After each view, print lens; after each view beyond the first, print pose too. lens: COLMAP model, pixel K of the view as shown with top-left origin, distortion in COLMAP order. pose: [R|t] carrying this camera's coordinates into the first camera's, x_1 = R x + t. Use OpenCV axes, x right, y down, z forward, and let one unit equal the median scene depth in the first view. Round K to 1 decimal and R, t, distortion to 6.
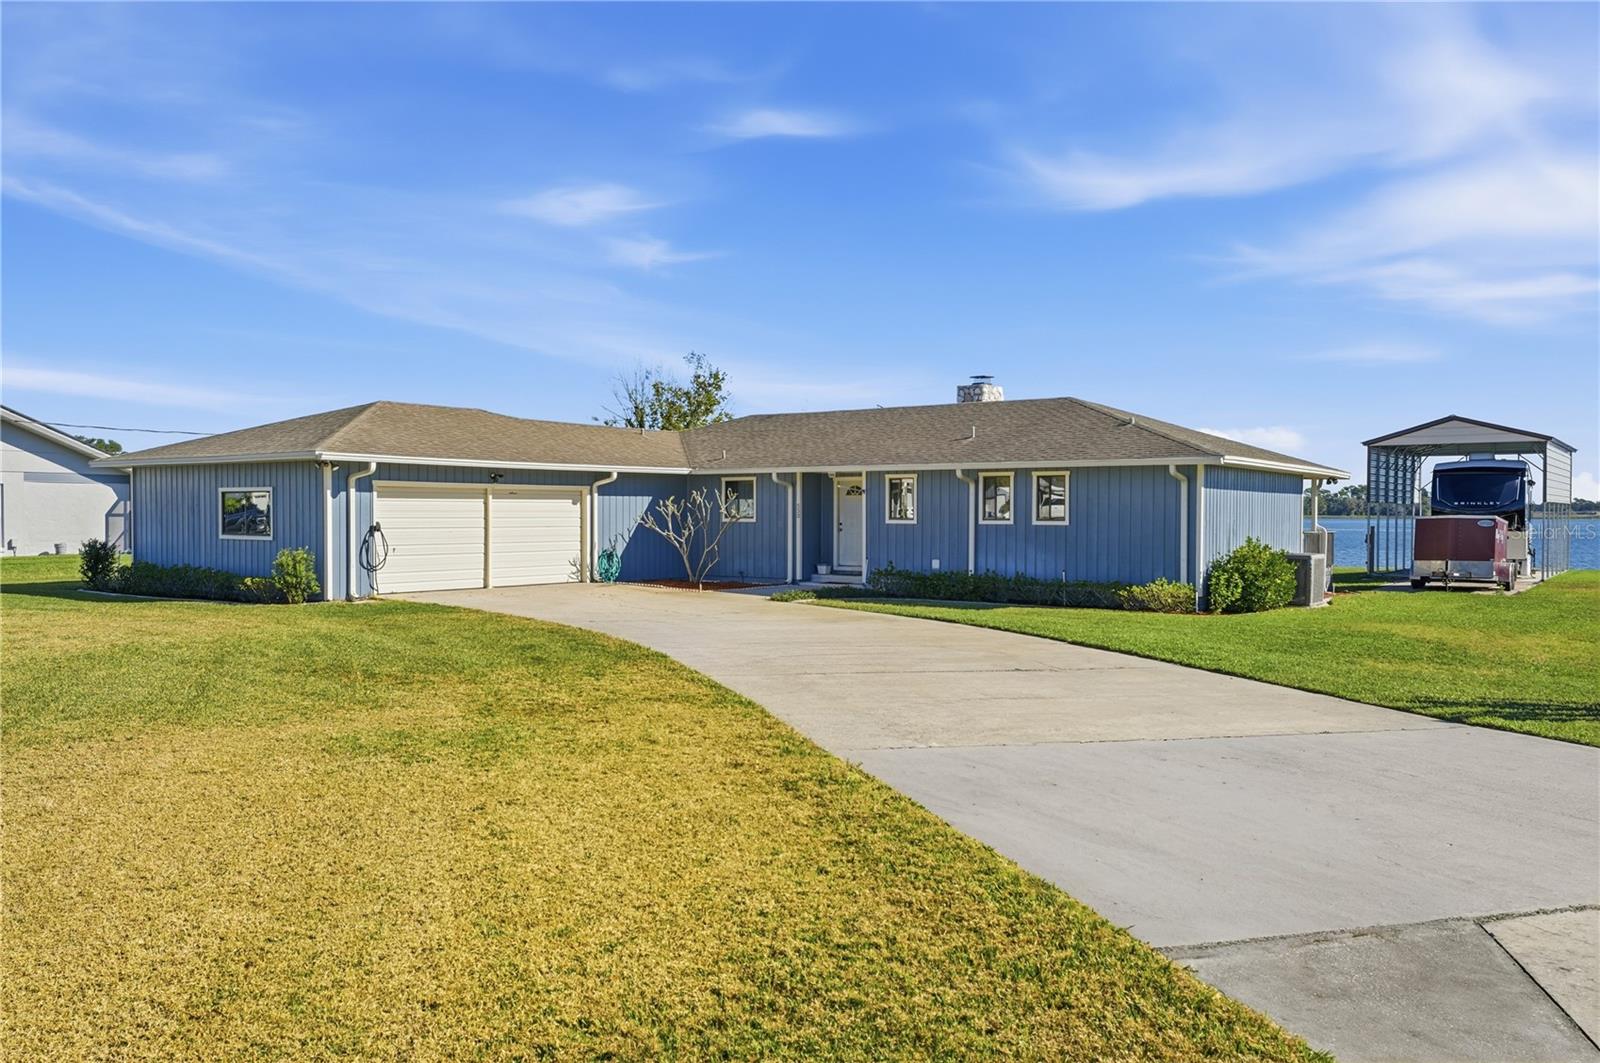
lens RADIAL K [[1236.8, 0, 800.7], [0, 1236.8, 534.0], [0, 0, 1]] dist [0.016572, 0.001600]
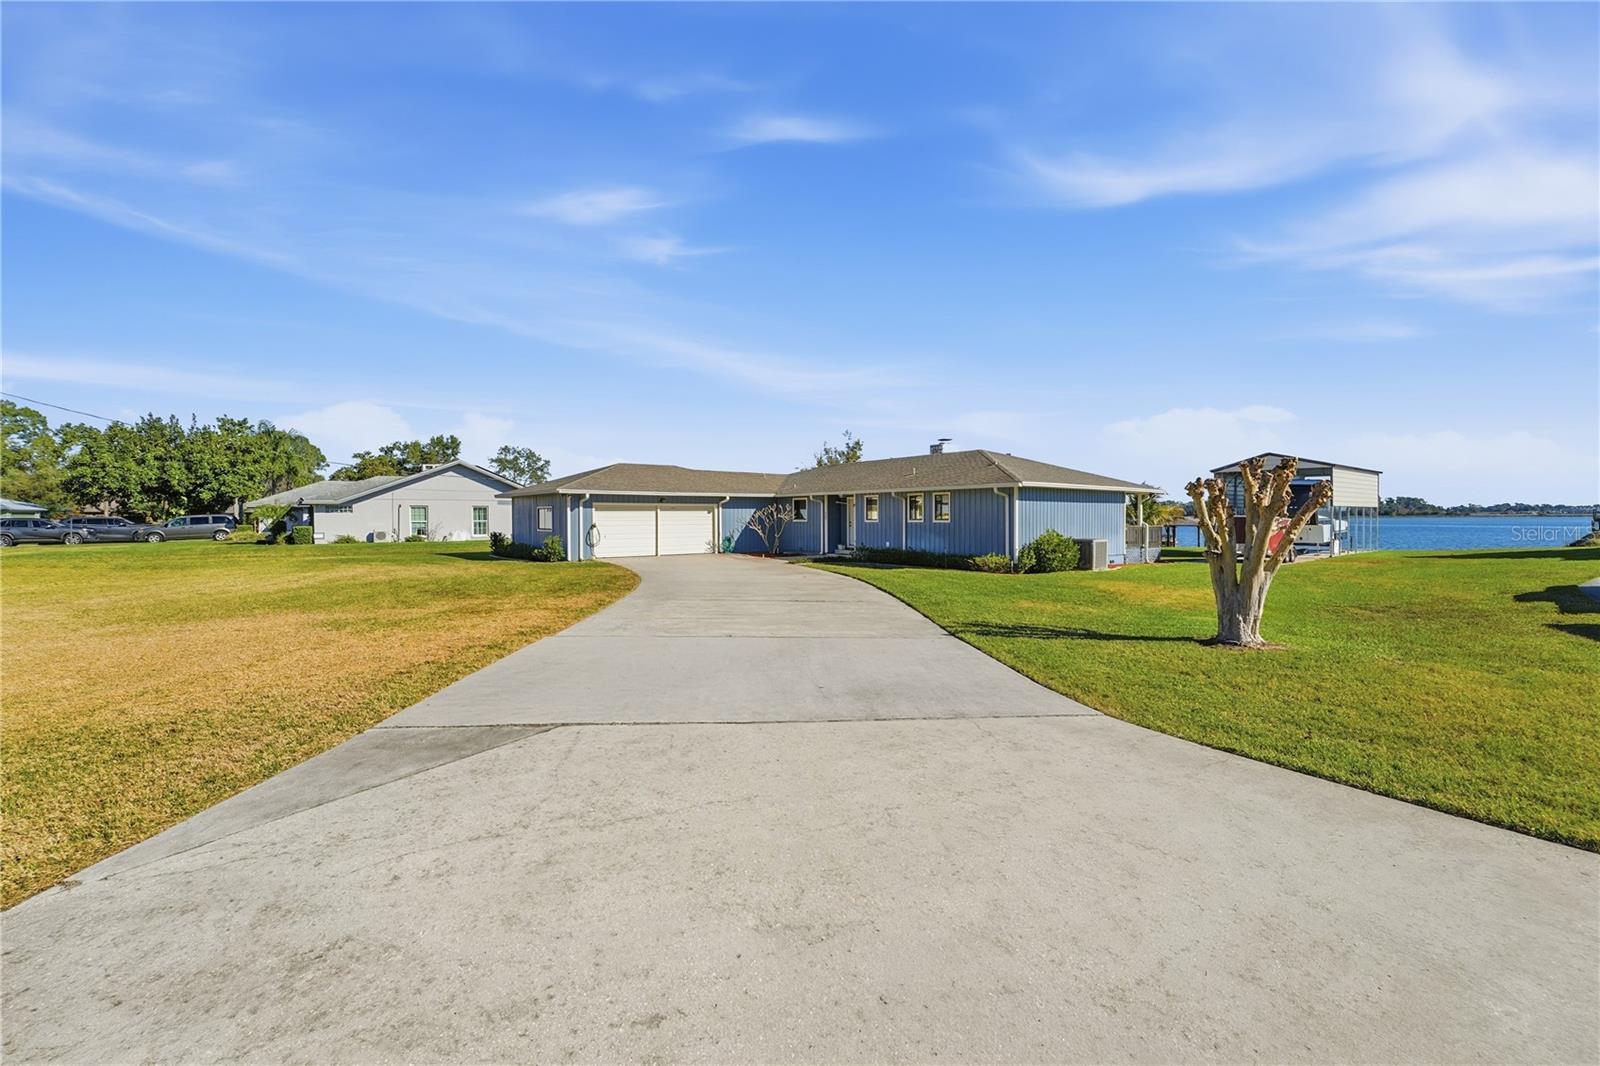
lens RADIAL K [[670.6, 0, 794.8], [0, 670.6, 528.8], [0, 0, 1]] dist [-0.003603, -0.000433]
pose [[0.963684, -0.003249, -0.267025, 0.233781], [0.003241, 0.999995, -0.000469, 0.001393], [0.267025, -0.000413, 0.963690, 0.017889]]
